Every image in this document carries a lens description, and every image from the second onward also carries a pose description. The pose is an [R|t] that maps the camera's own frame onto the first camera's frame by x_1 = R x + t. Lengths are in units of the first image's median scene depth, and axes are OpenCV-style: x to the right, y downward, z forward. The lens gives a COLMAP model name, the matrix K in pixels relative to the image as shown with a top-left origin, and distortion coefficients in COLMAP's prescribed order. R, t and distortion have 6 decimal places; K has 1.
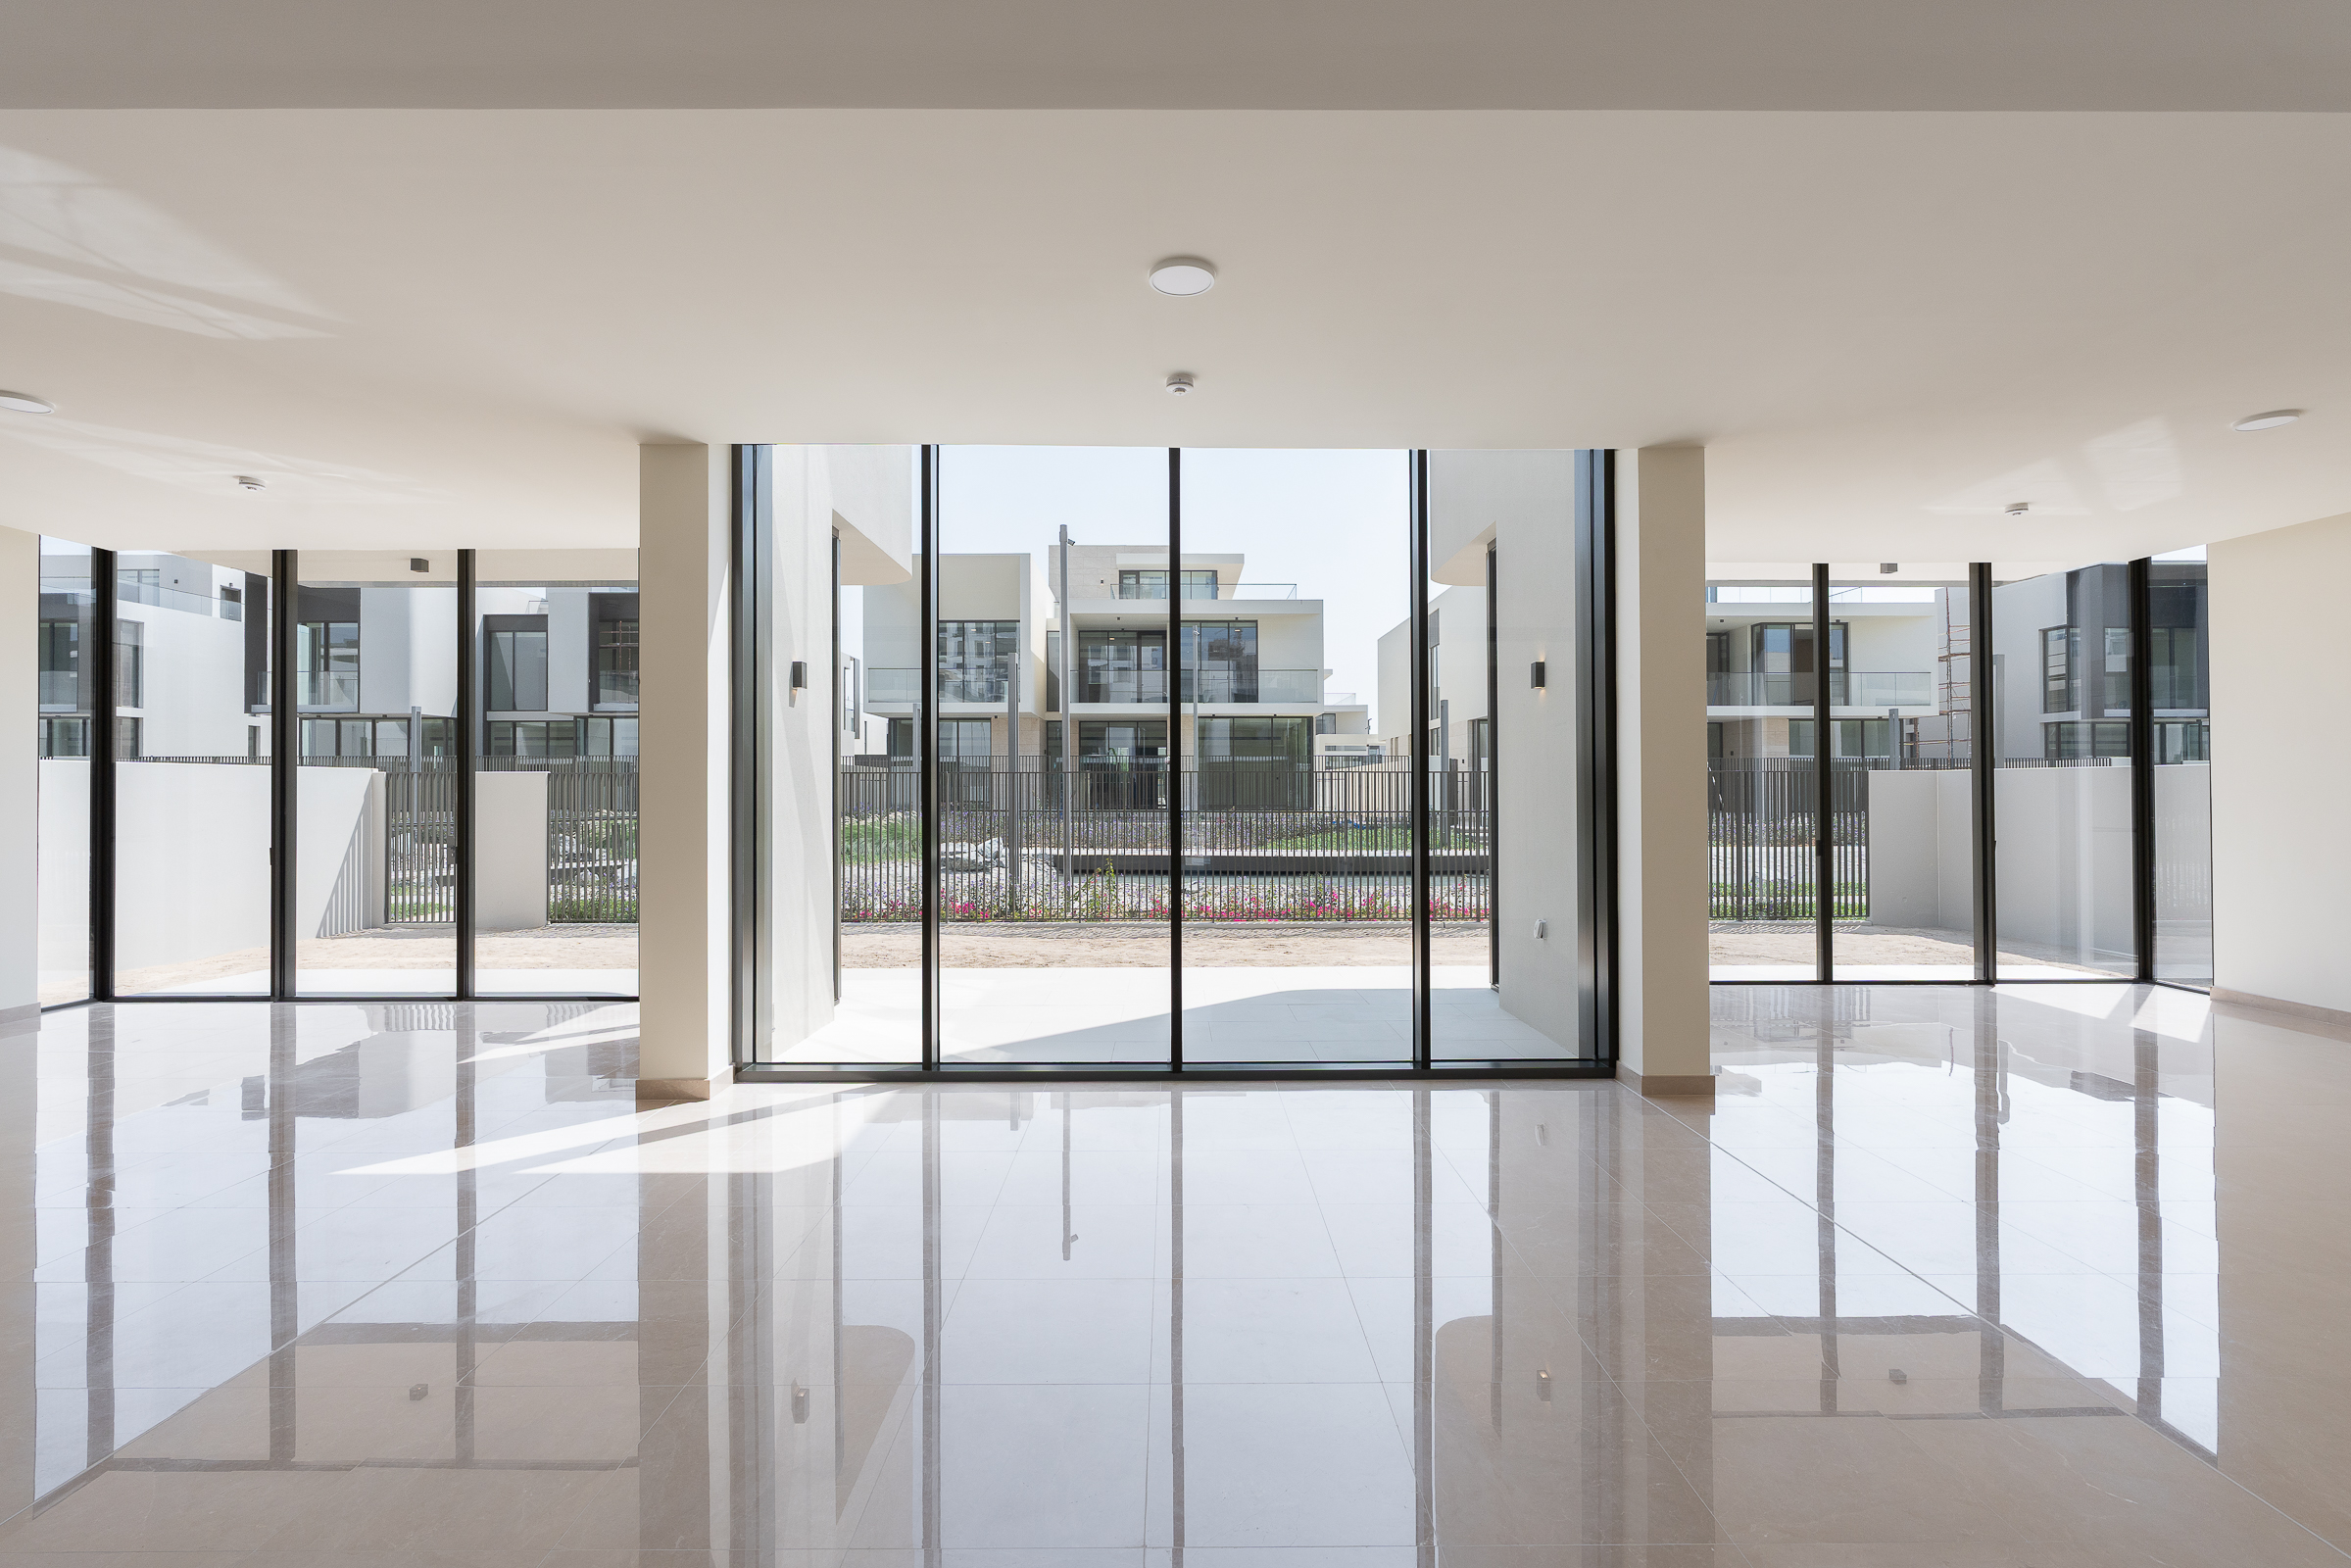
lens RADIAL K [[1080.8, 0, 1218.9], [0, 1080.8, 777.2], [0, 0, 1]] dist [-0.004301, 0.004666]
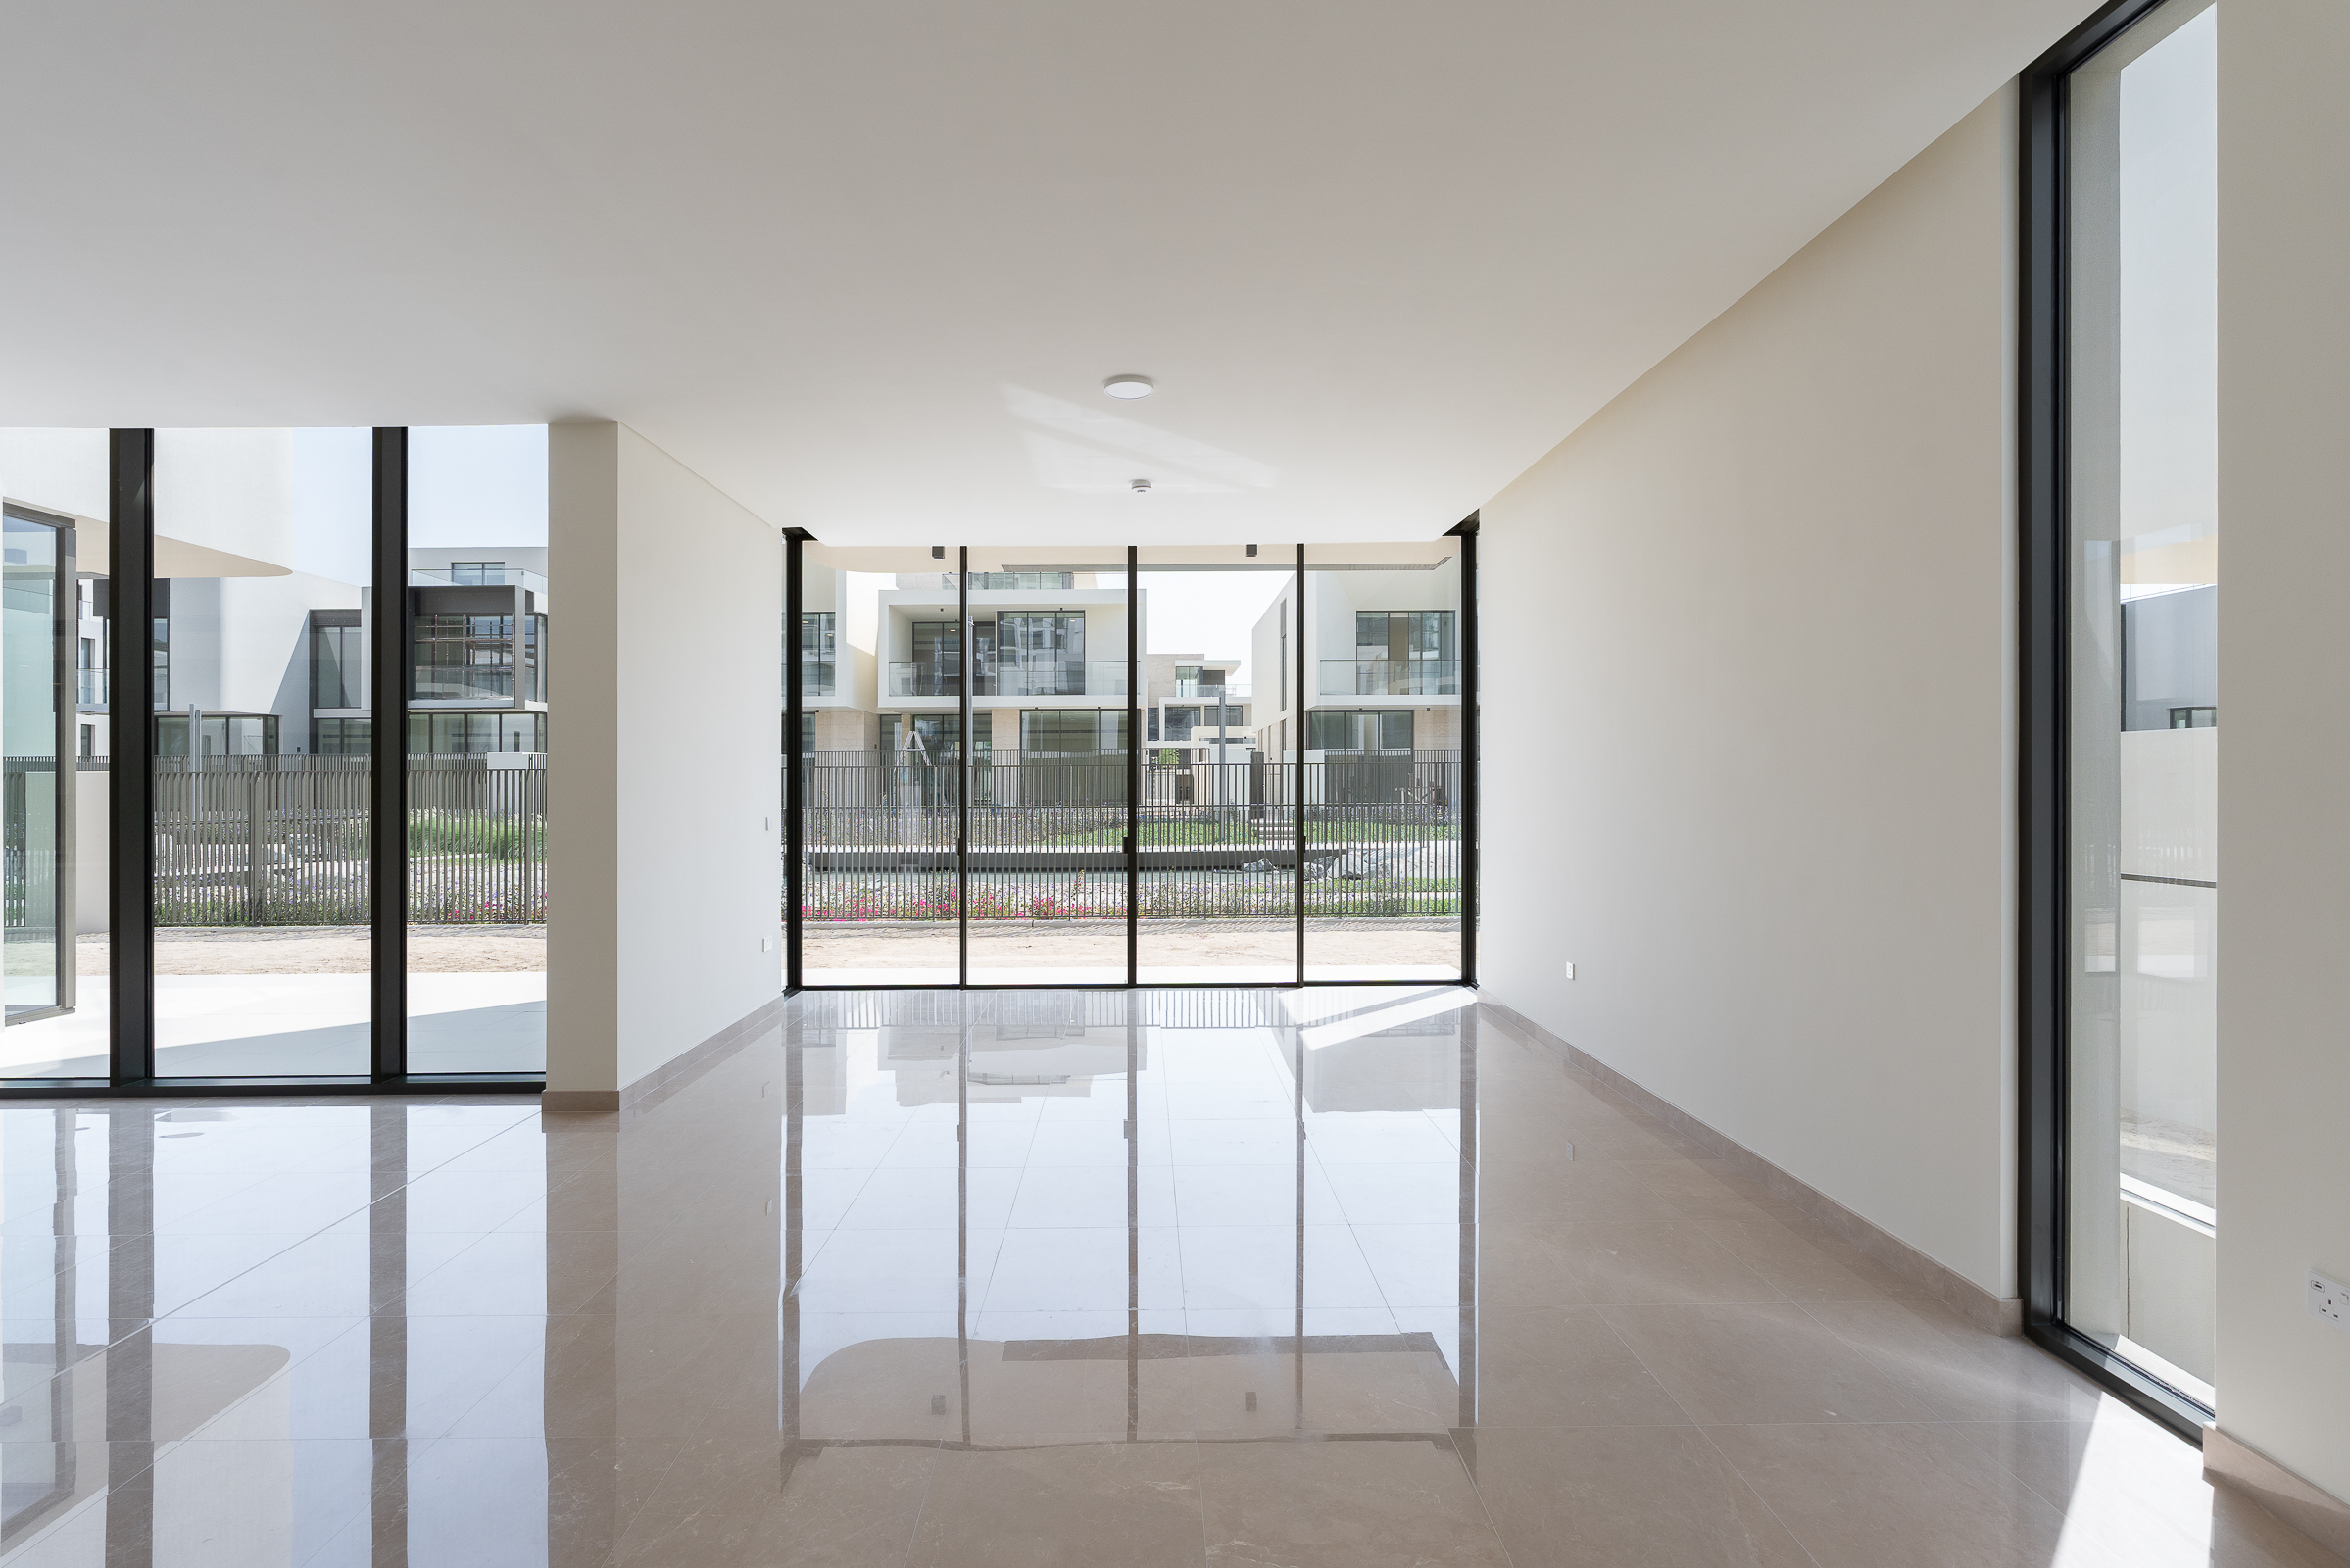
lens RADIAL K [[1080.3, 0, 1273.6], [0, 1080.3, 755.4], [0, 0, 1]] dist [-0.004301, 0.004666]
pose [[0.999971, -0.004020, 0.006510, 0.481091], [0.004121, 0.999870, -0.015579, 0.002063], [-0.006447, 0.015605, 0.999857, 0.031170]]
